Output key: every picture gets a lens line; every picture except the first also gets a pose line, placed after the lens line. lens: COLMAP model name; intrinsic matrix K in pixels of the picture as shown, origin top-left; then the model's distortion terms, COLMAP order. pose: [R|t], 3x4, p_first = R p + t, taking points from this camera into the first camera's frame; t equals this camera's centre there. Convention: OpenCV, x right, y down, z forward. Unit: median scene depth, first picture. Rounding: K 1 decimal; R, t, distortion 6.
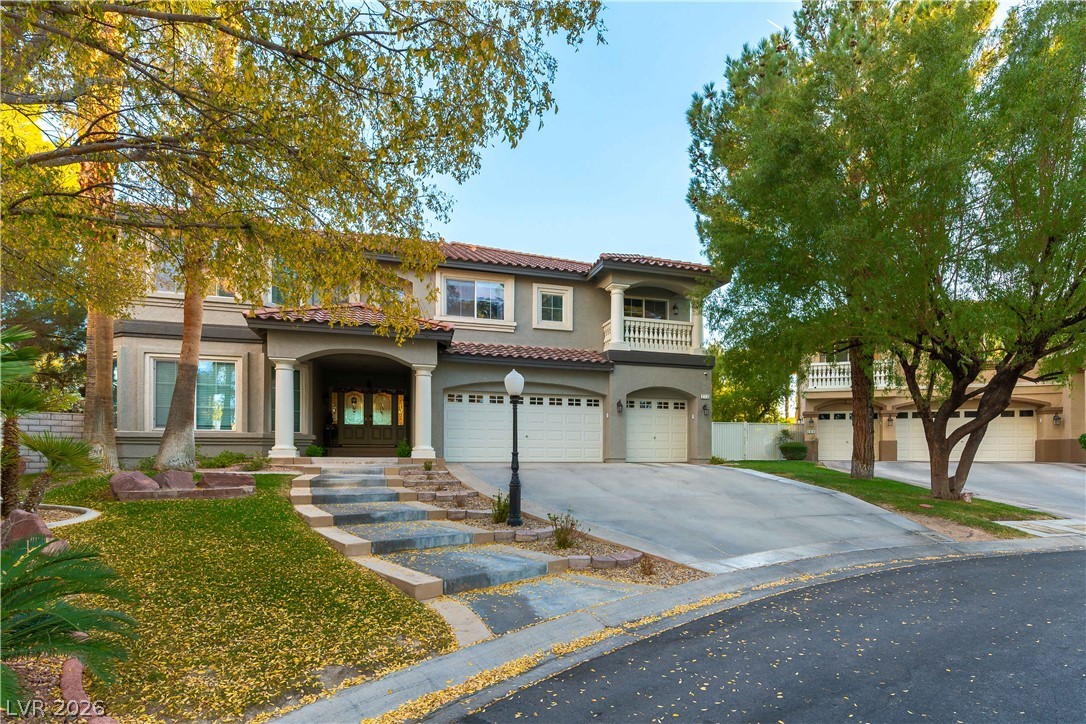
lens RADIAL K [[527.2, 0, 552.2], [0, 527.2, 396.0], [0, 0, 1]] dist [-0.000323, 0.000441]
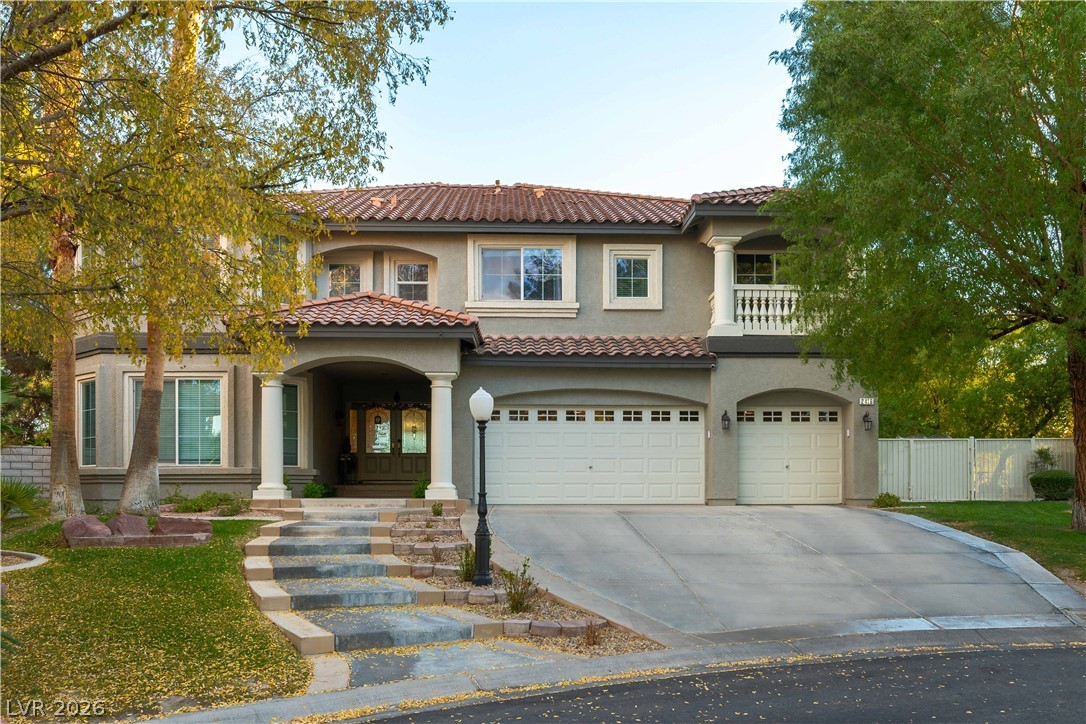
lens RADIAL K [[879.4, 0, 542.7], [0, 879.4, 362.3], [0, 0, 1]] dist [-0.002461, 0.005382]
pose [[0.963553, -0.043990, -0.263877, 0.306513], [0.034633, 0.998599, -0.040010, -0.026550], [0.265267, 0.029413, 0.963726, -0.209245]]
